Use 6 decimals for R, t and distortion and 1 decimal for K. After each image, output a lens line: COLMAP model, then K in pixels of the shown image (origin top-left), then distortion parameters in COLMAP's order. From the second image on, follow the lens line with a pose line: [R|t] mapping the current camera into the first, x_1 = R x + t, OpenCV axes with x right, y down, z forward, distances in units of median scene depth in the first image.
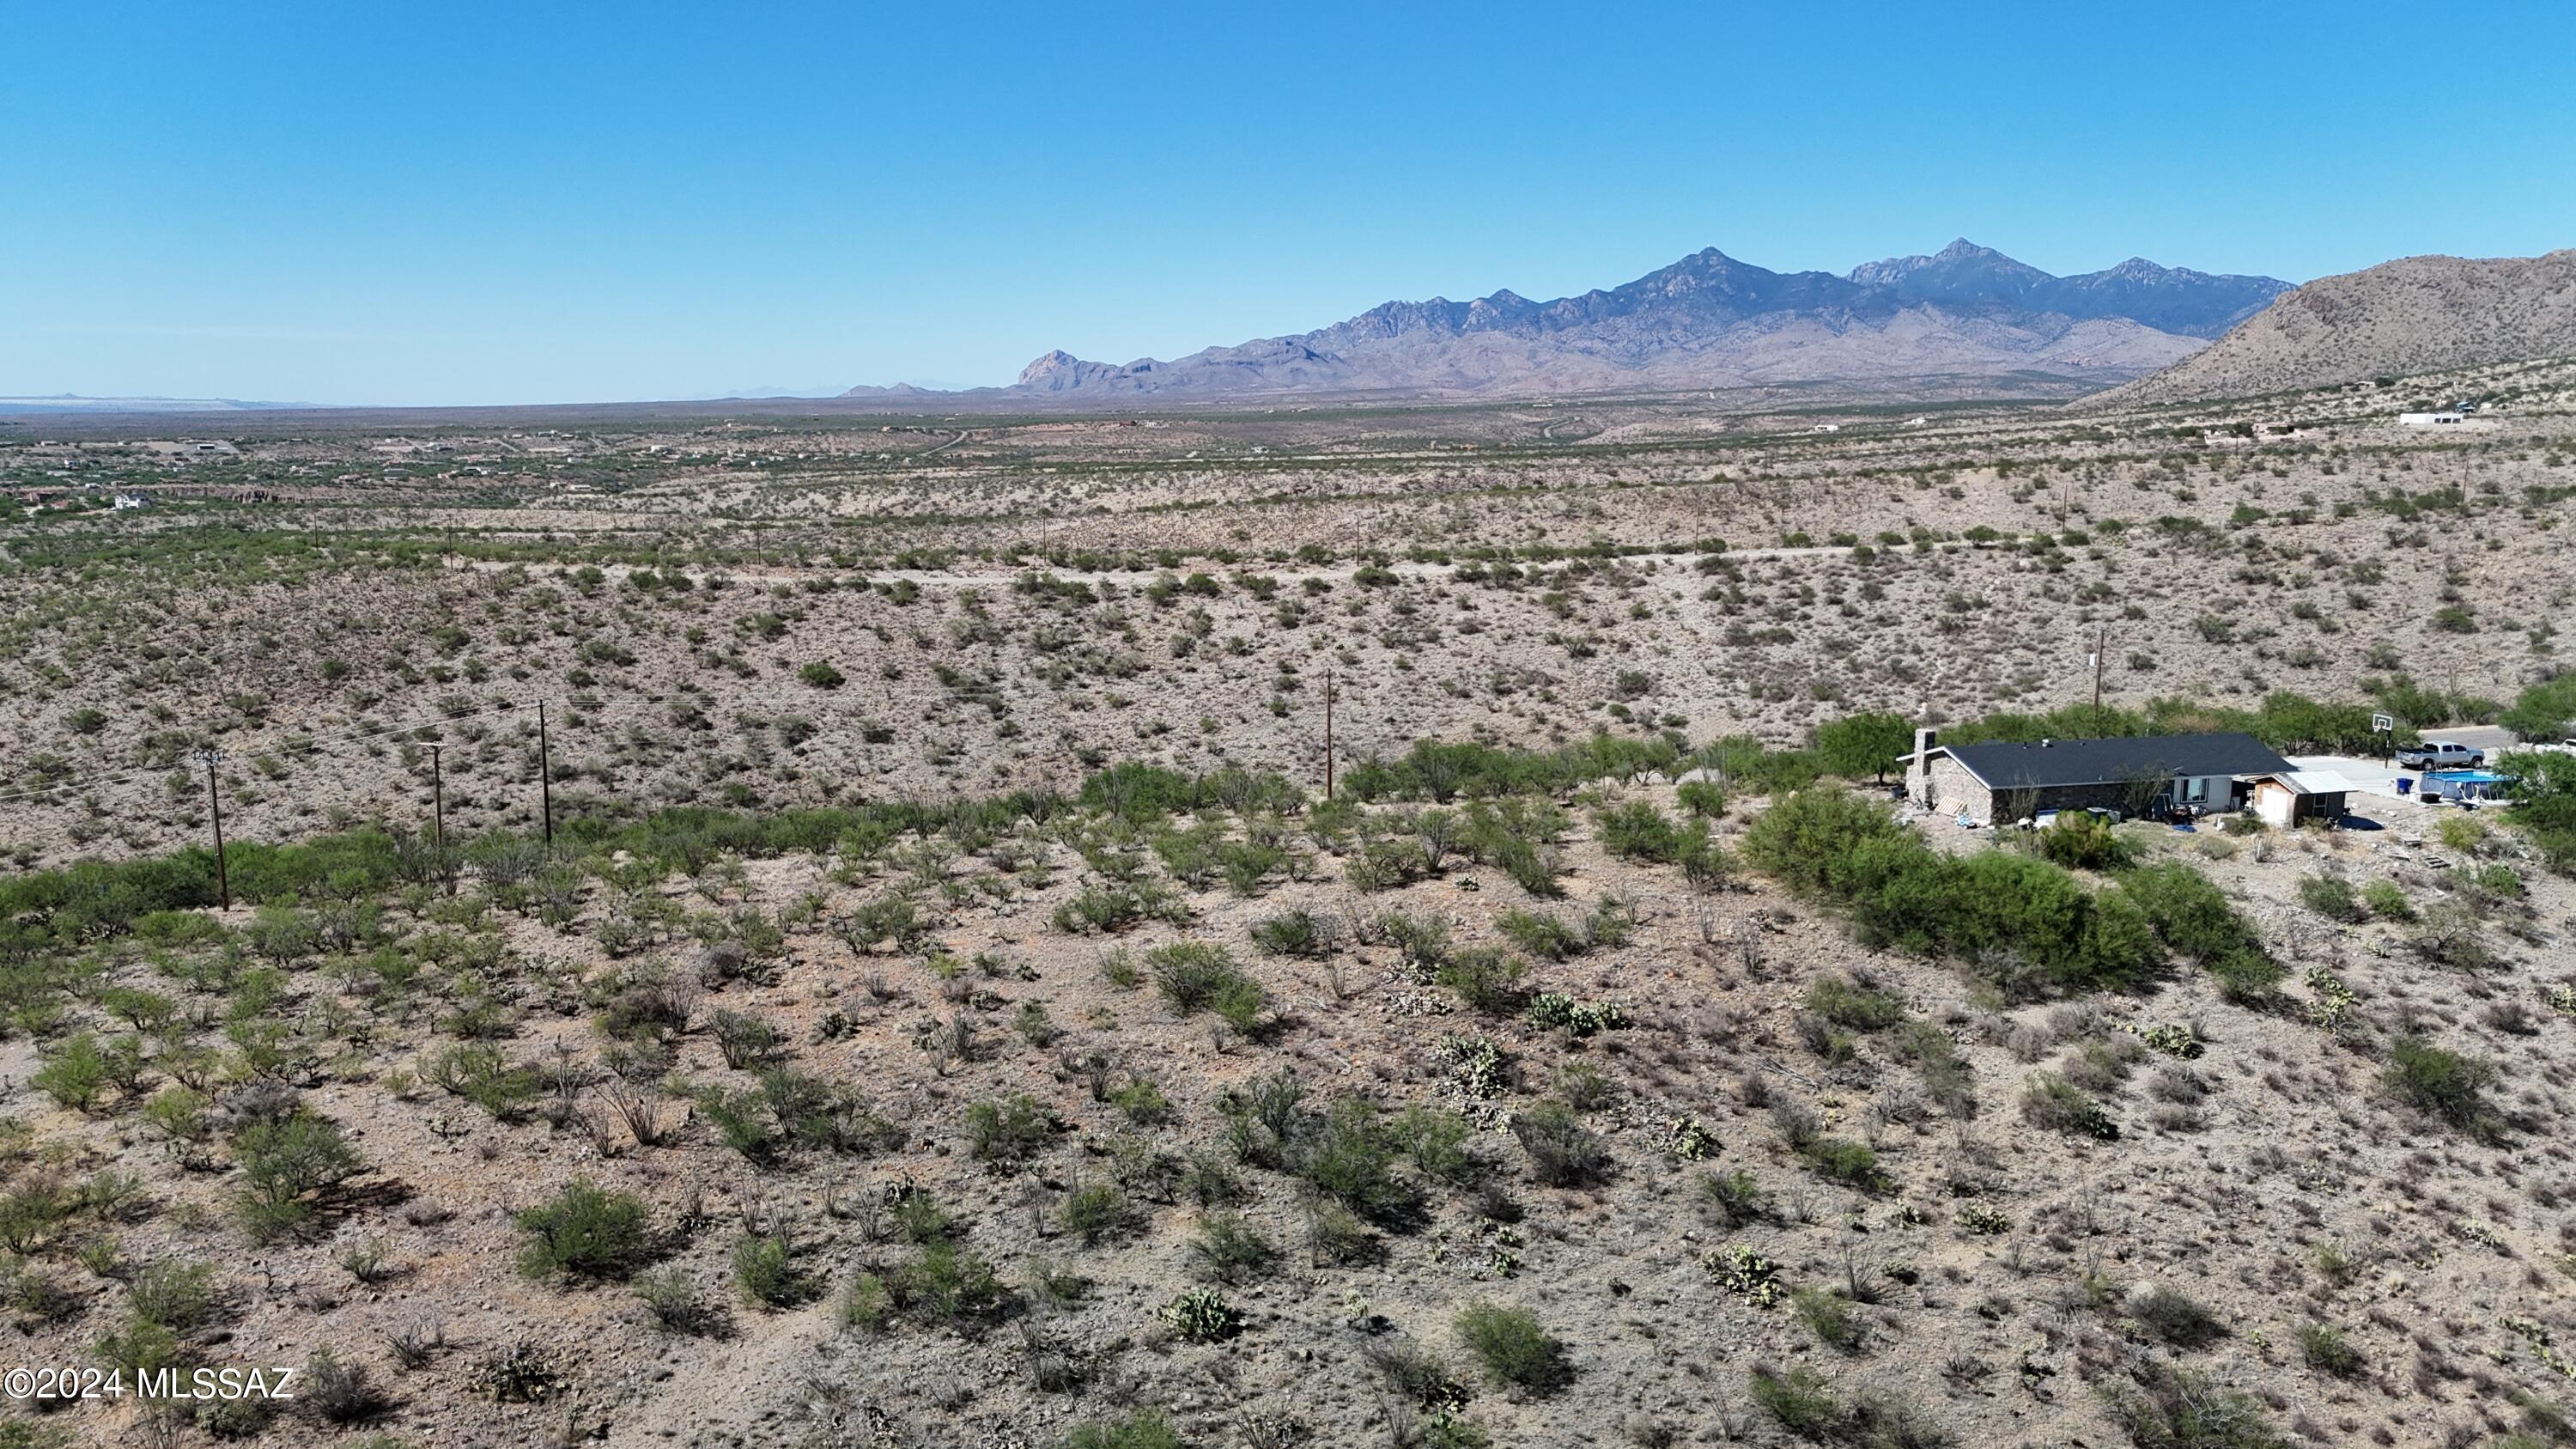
lens RADIAL K [[1892.6, 0, 1285.3], [0, 1892.6, 747.6], [0, 0, 1]] dist [0.068845, -0.063323]
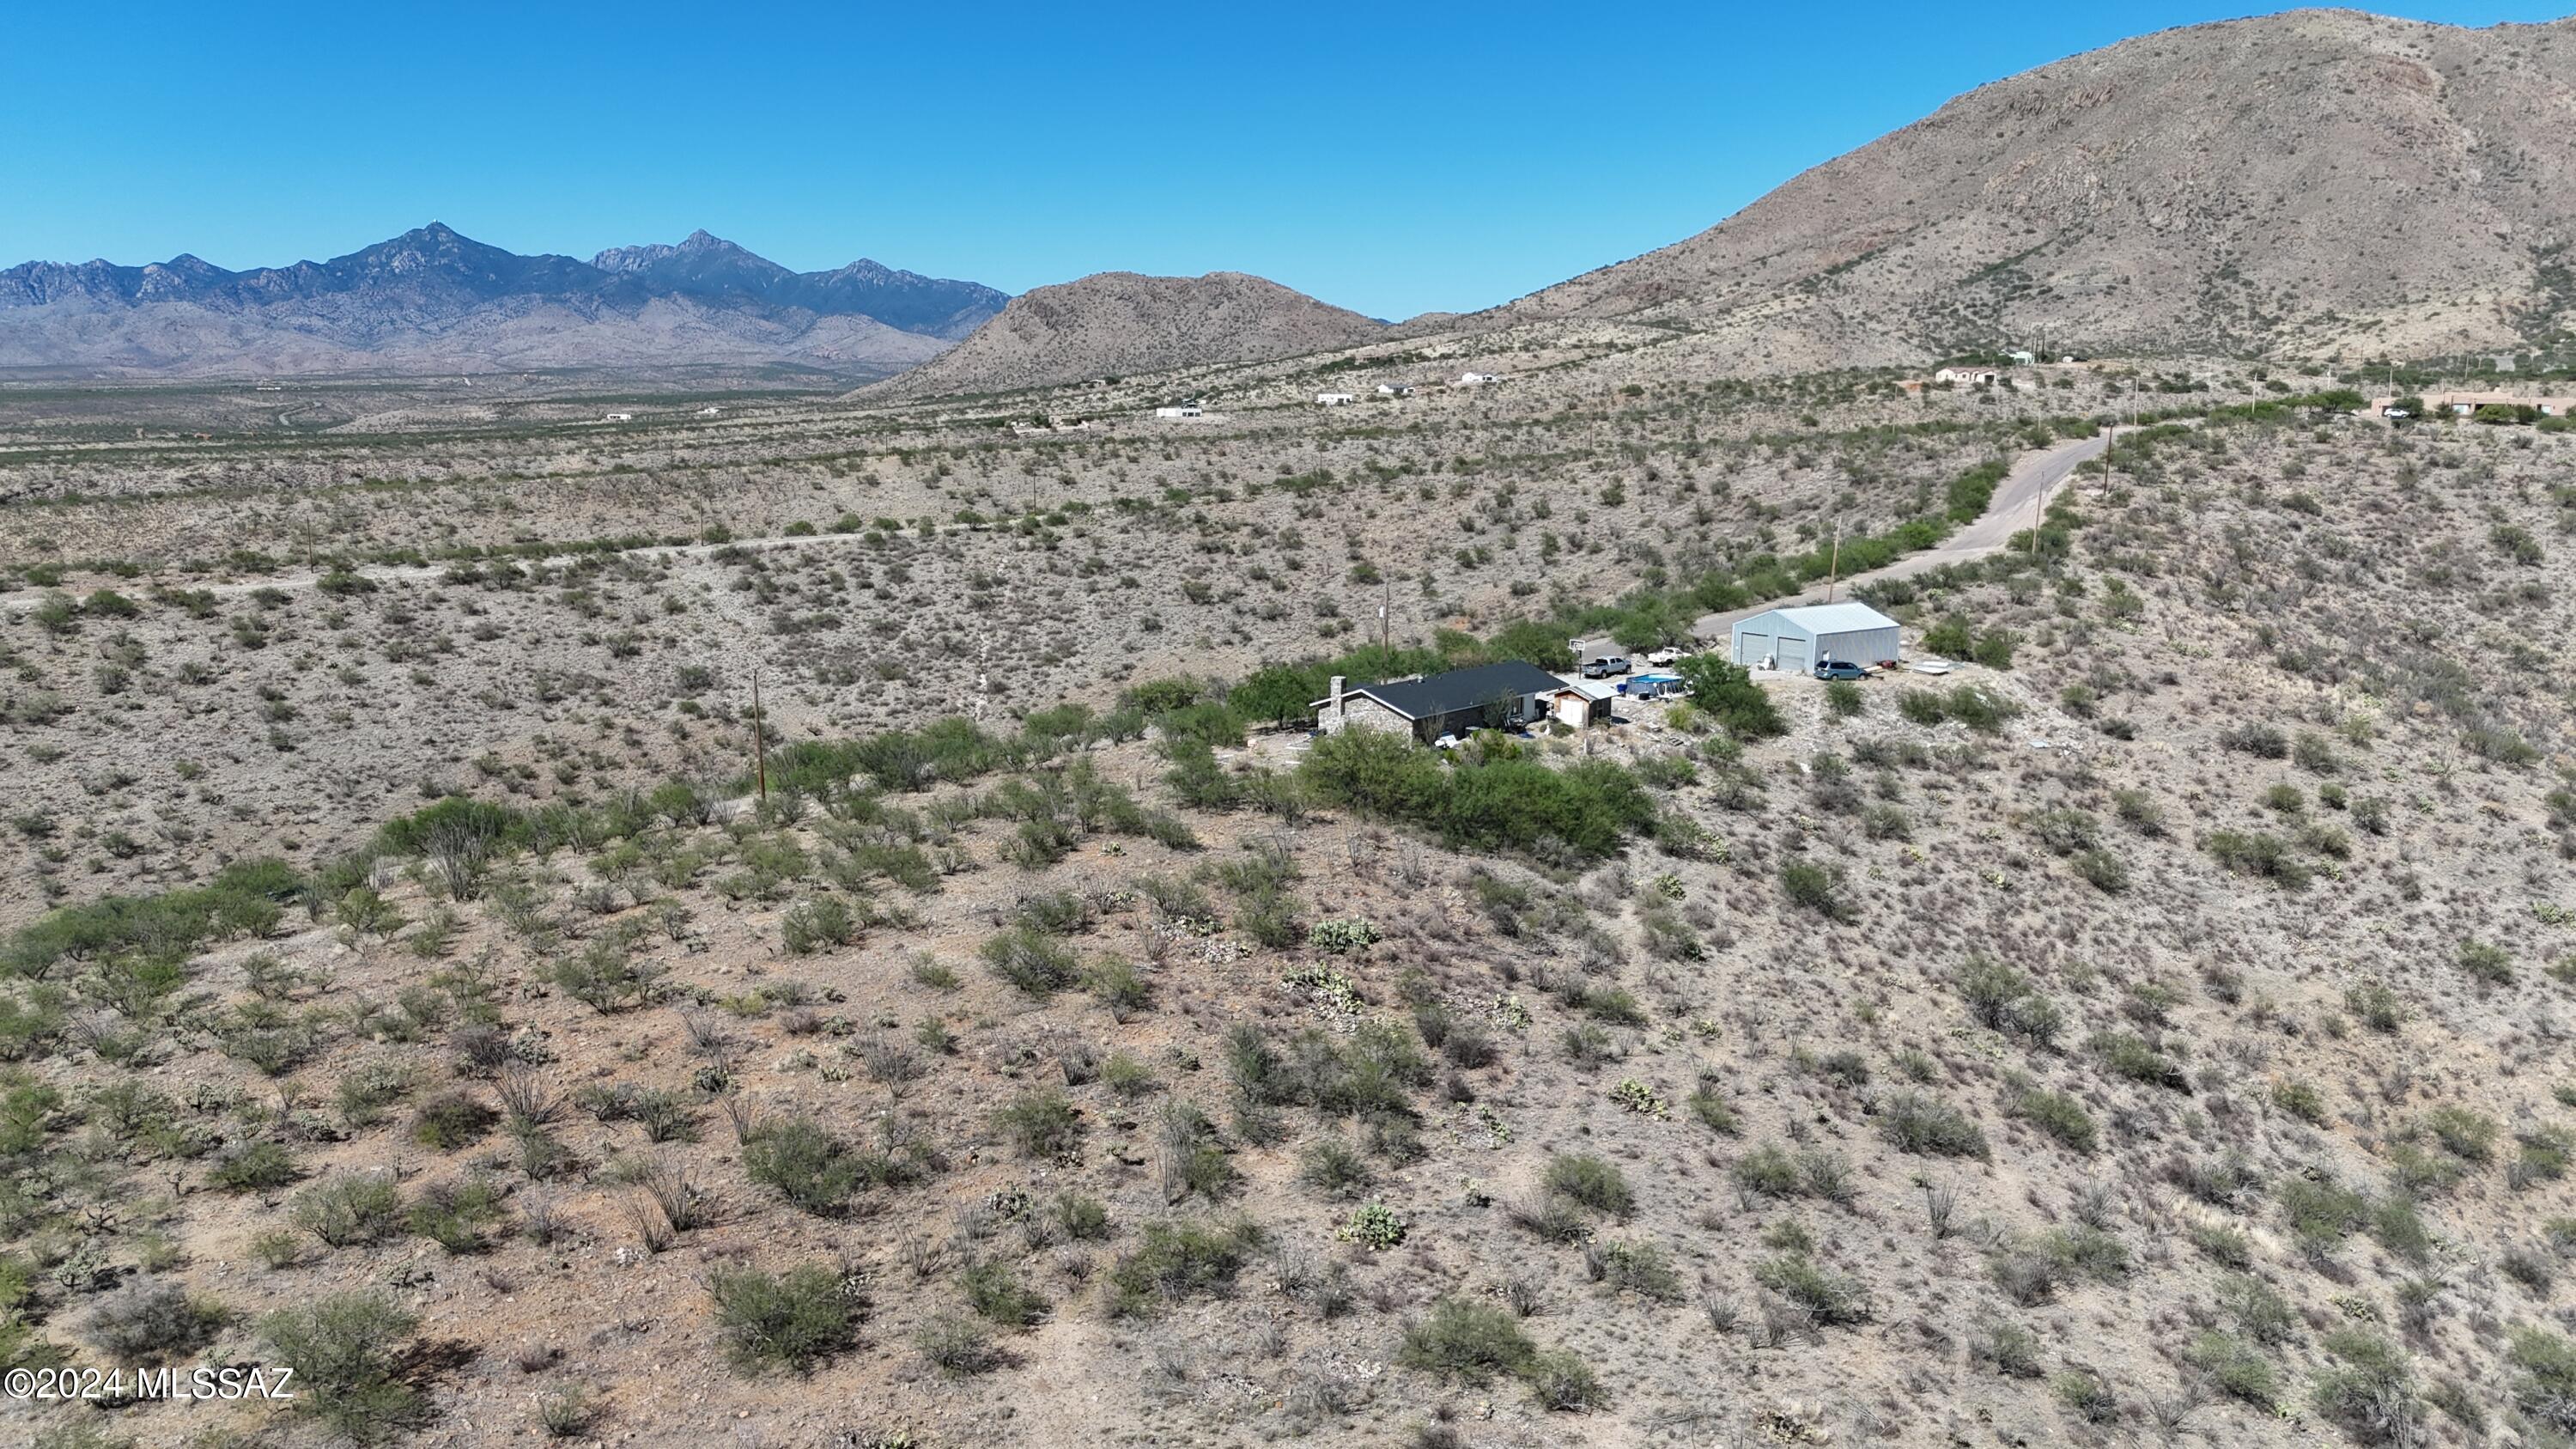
lens RADIAL K [[1892.6, 0, 1305.8], [0, 1892.6, 729.5], [0, 0, 1]] dist [0.068845, -0.063323]
pose [[0.809219, -0.097563, 0.579350, -0.121237], [0.099718, 0.994616, 0.028211, -0.004029], [-0.578983, 0.034942, 0.814591, 0.020509]]
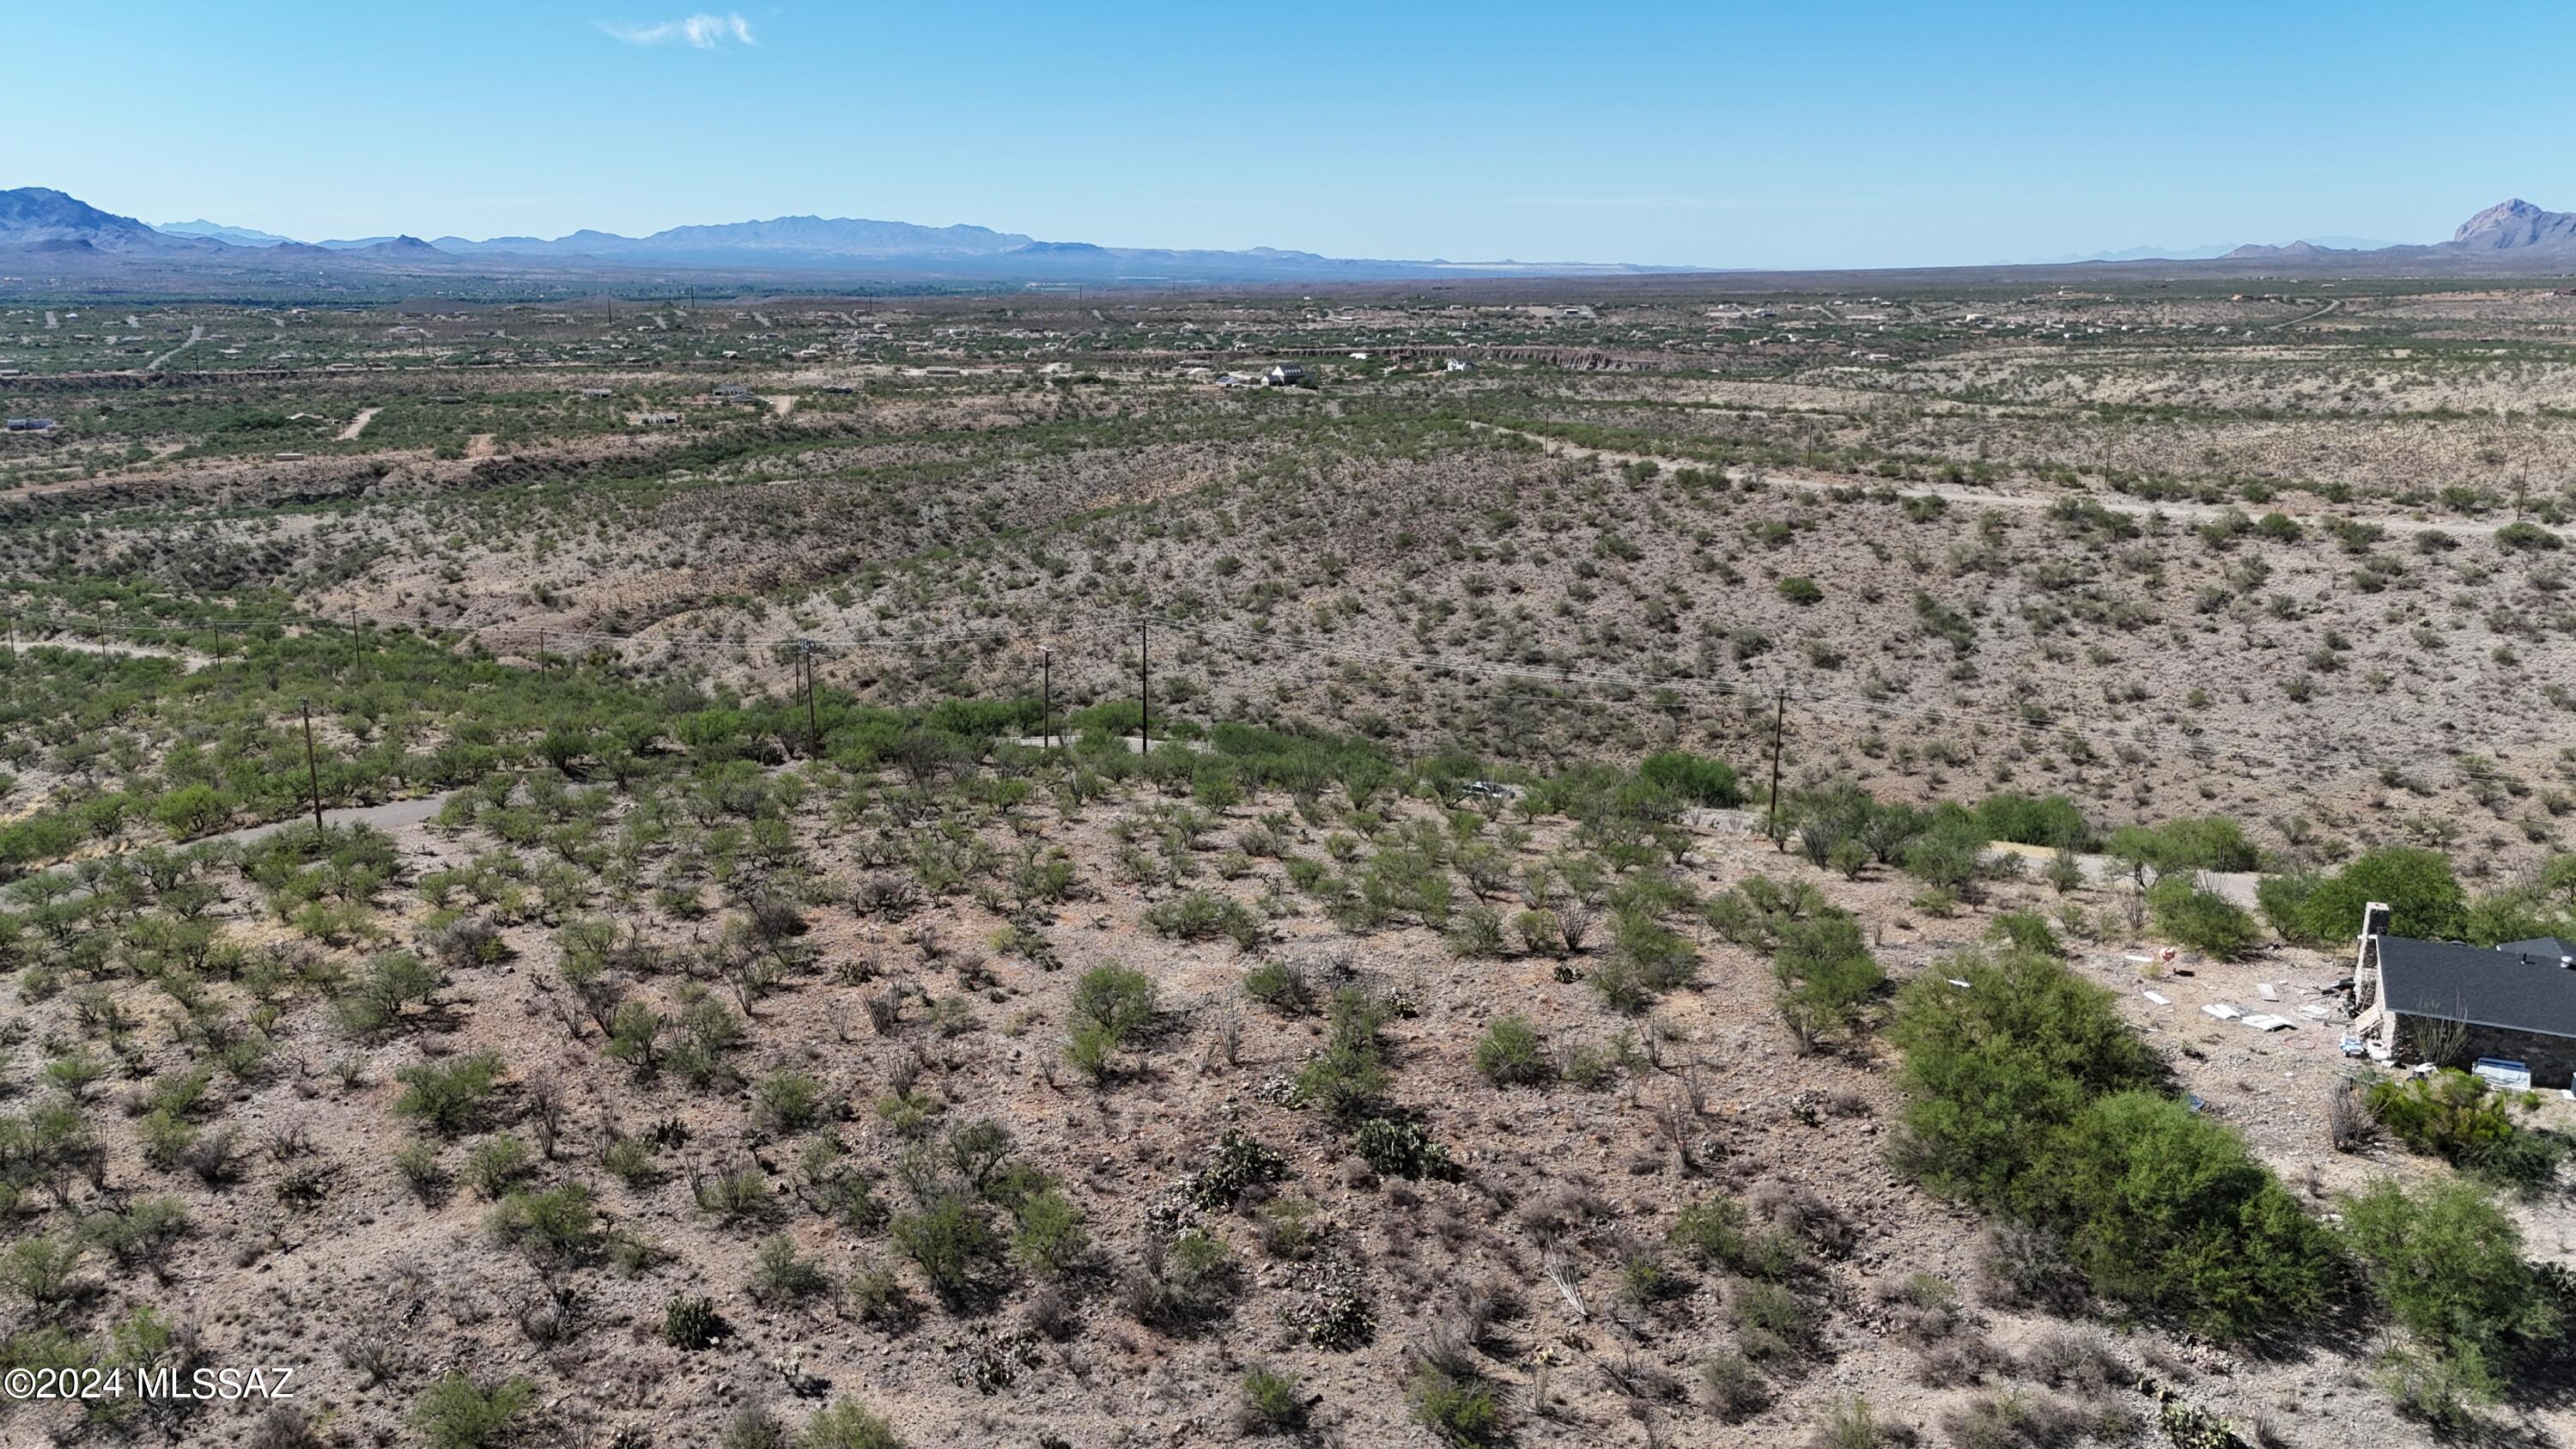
lens RADIAL K [[1892.6, 0, 1264.9], [0, 1892.6, 734.1], [0, 0, 1]] dist [0.068845, -0.063323]
pose [[0.779203, 0.153547, -0.607673, 0.145181], [-0.115863, 0.988106, 0.101106, -0.031866], [0.615969, -0.008375, 0.787726, 0.061093]]
